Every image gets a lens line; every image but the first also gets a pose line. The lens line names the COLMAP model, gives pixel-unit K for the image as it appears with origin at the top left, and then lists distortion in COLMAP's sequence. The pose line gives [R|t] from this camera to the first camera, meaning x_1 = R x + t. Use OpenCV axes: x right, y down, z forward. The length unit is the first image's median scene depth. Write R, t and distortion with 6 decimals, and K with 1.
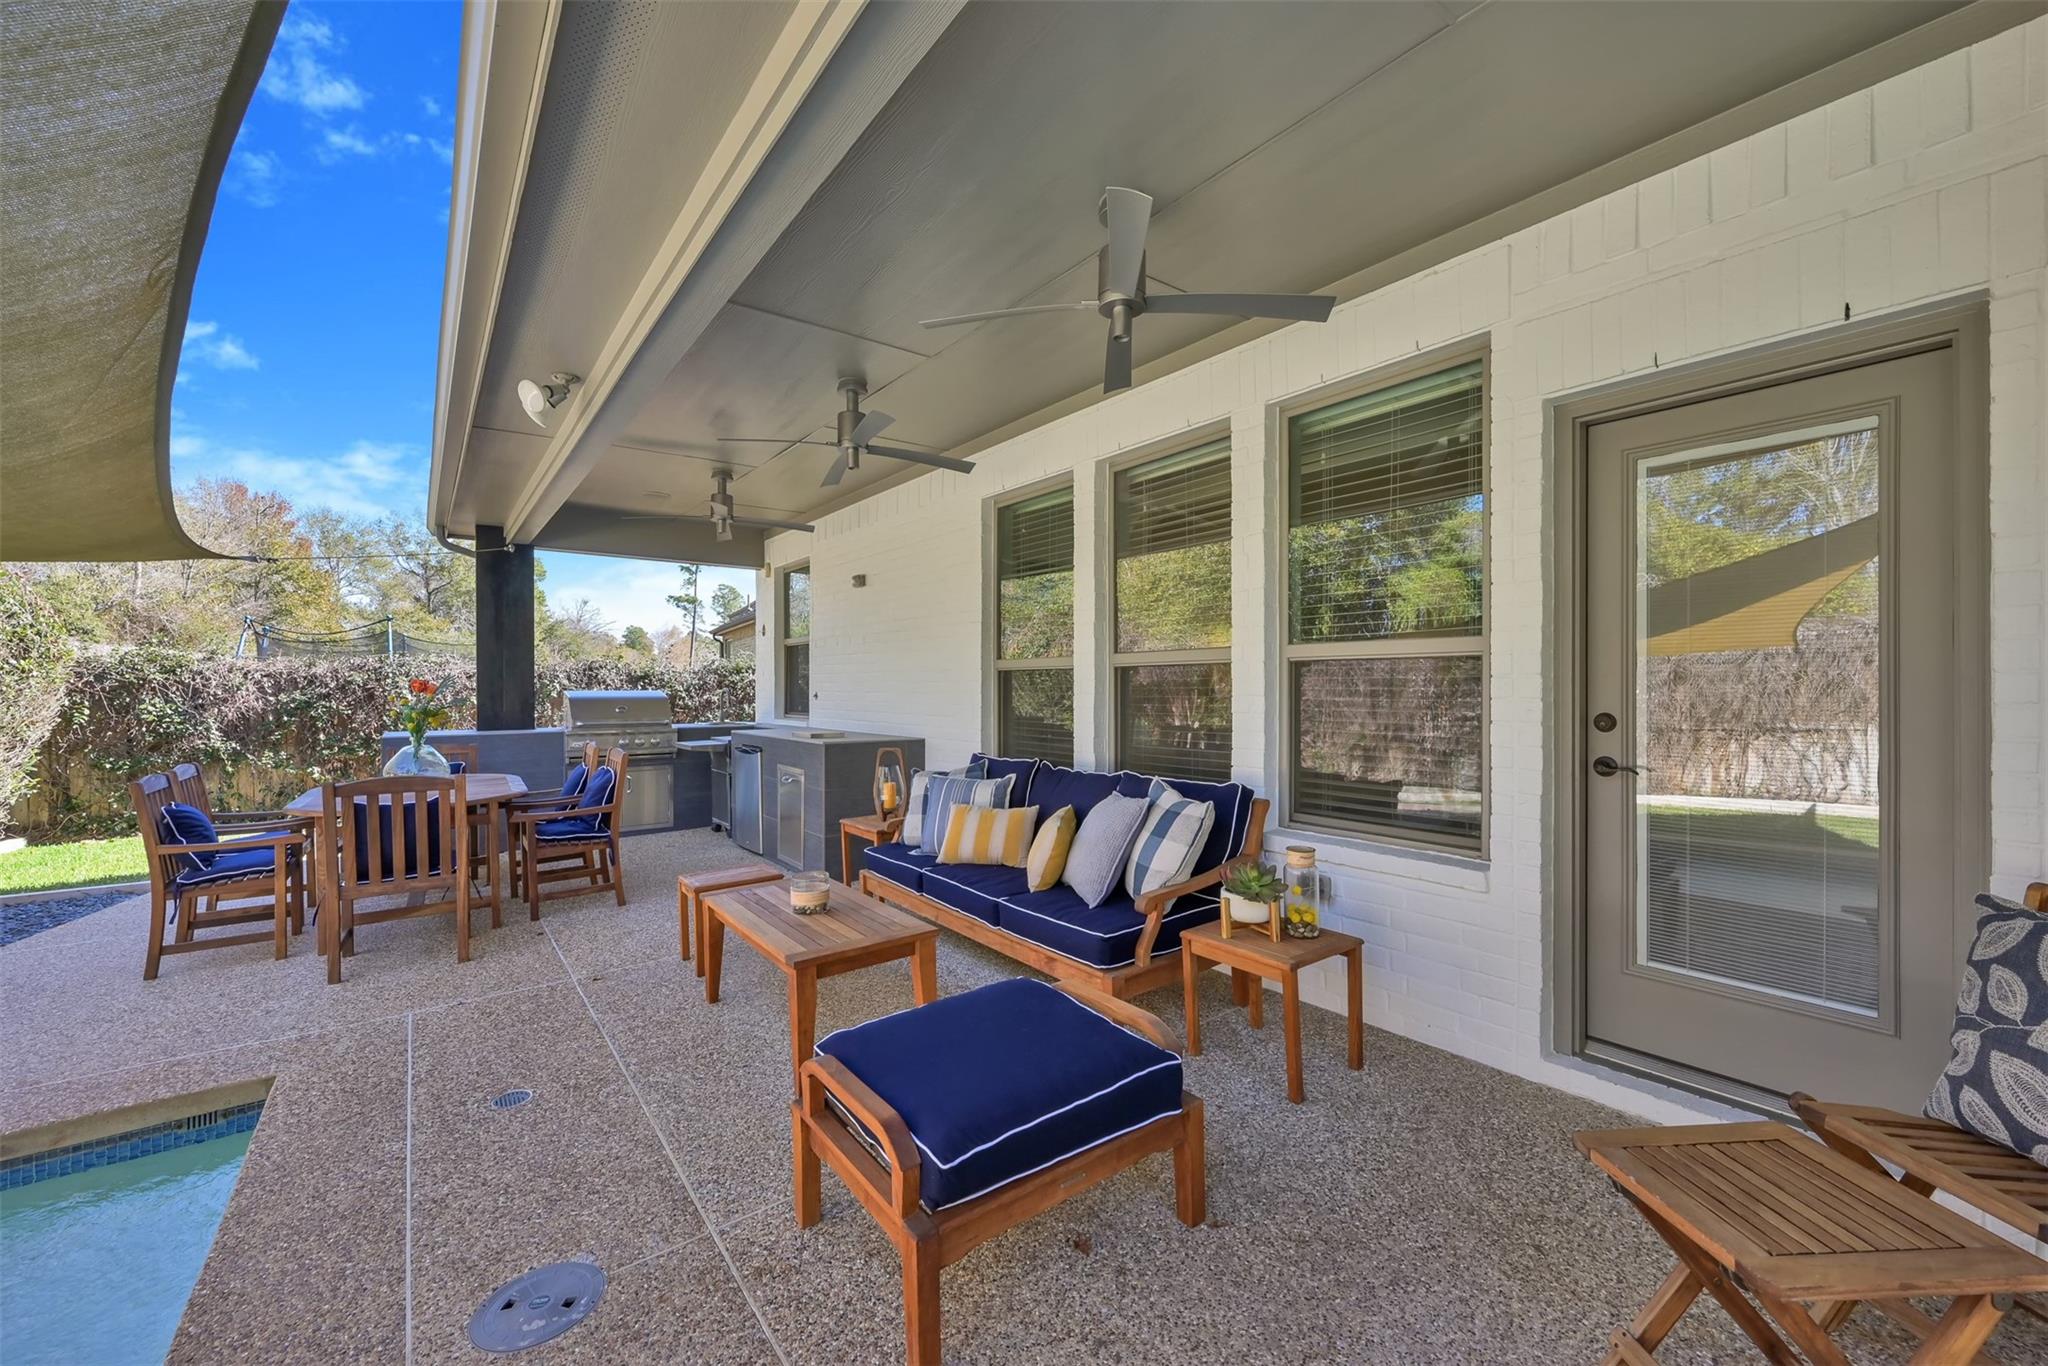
lens RADIAL K [[807.2, 0, 1024.0], [0, 807.2, 683.0], [0, 0, 1]] dist [-0.000556, 0.000147]
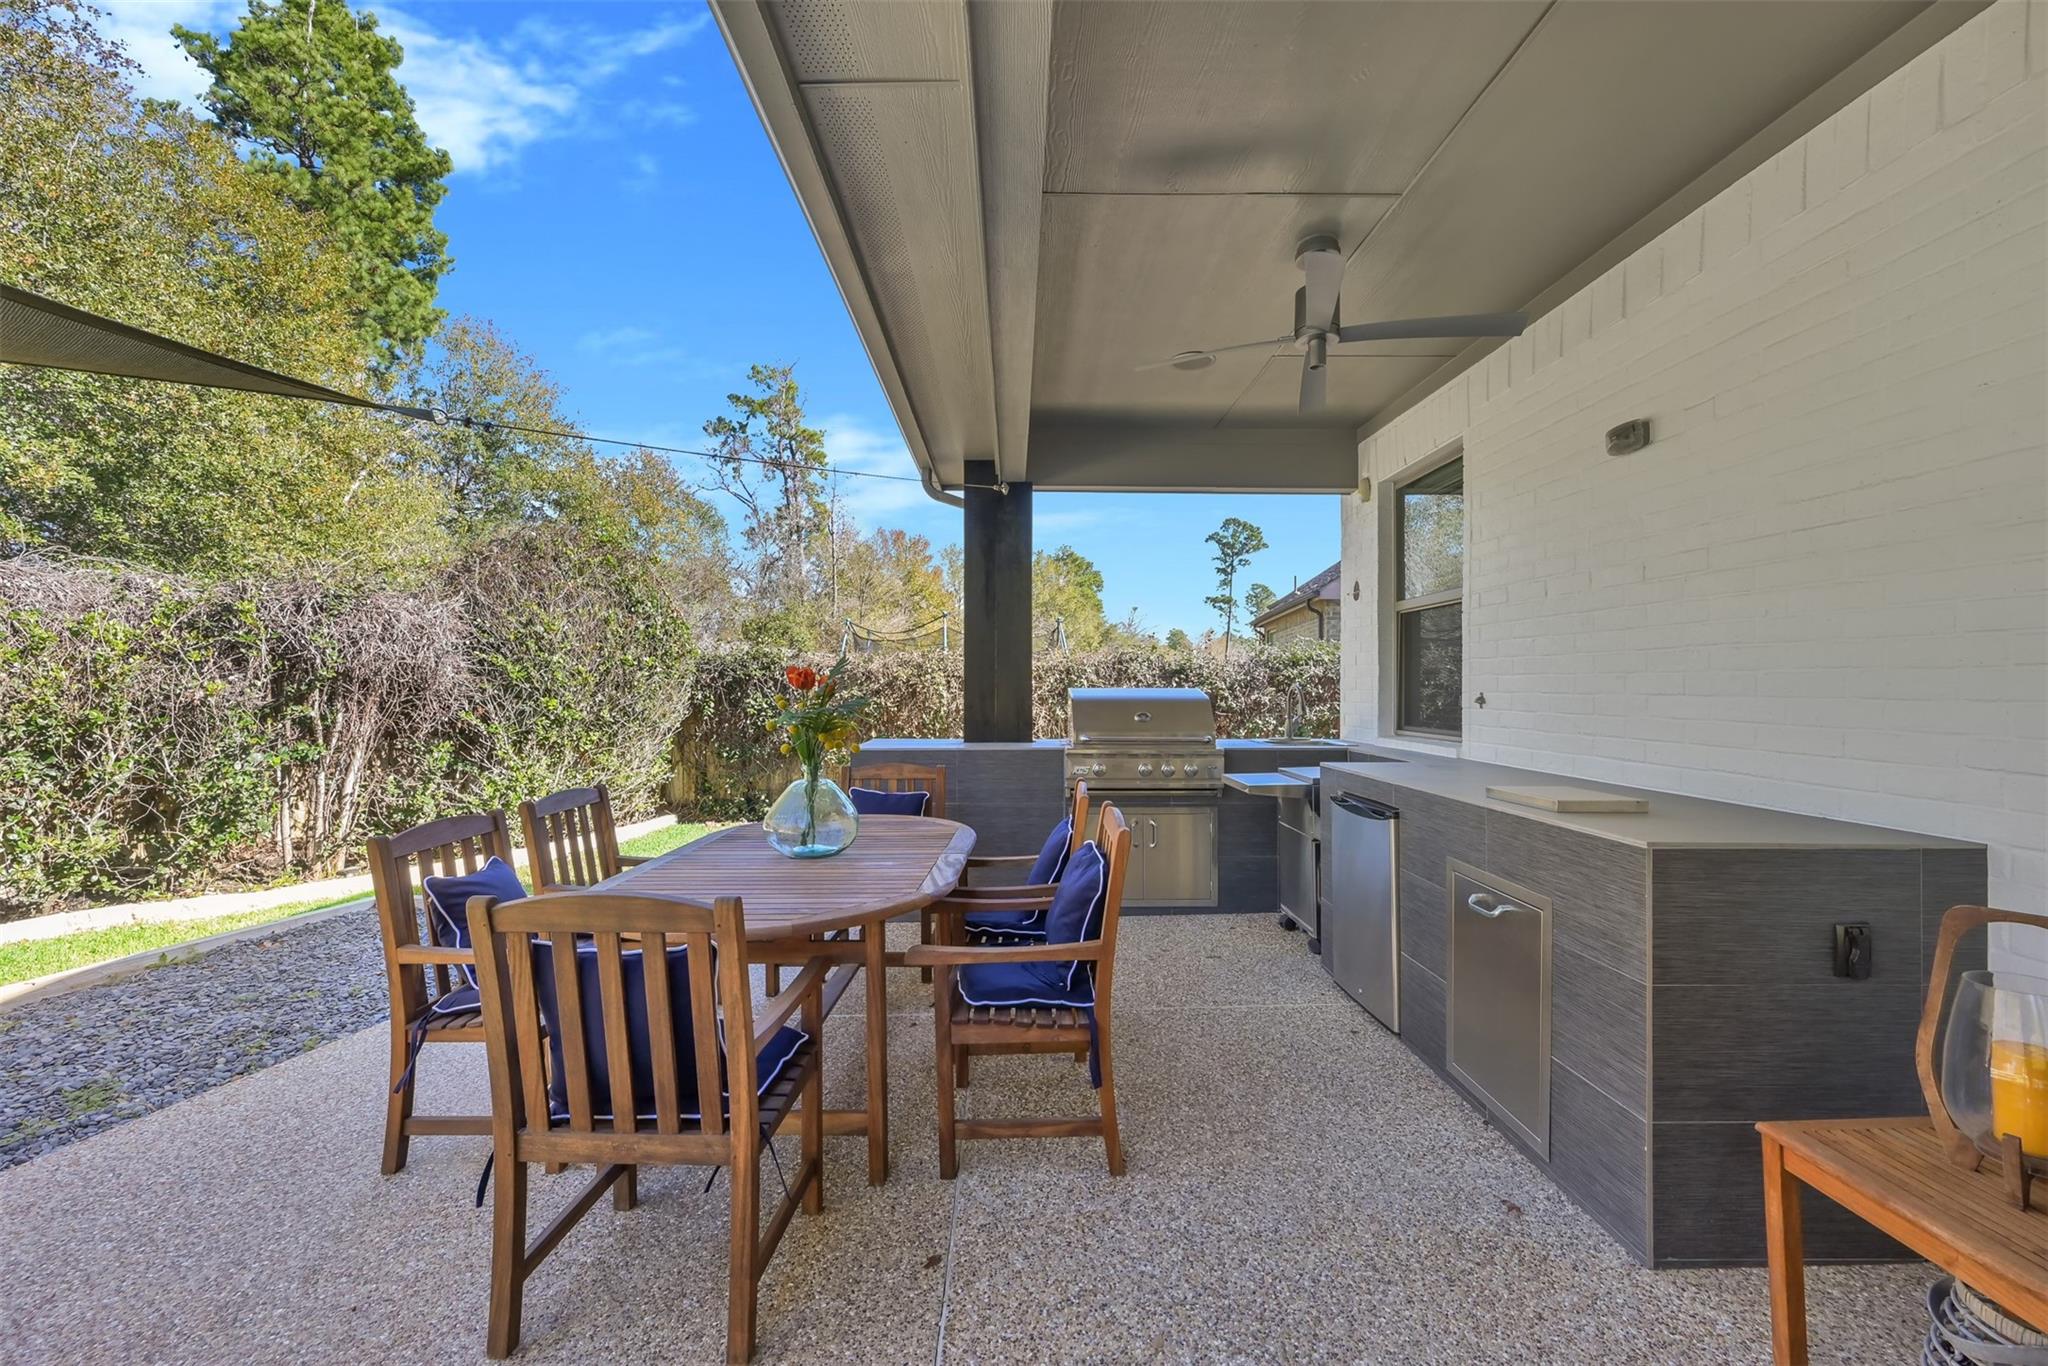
lens RADIAL K [[807.2, 0, 1024.0], [0, 807.2, 683.0], [0, 0, 1]] dist [-0.000556, 0.000147]
pose [[0.804436, 0.001193, -0.594038, -0.179632], [0.000010, 0.999998, 0.002022, 0.003778], [0.594039, -0.001632, 0.804435, 0.398438]]
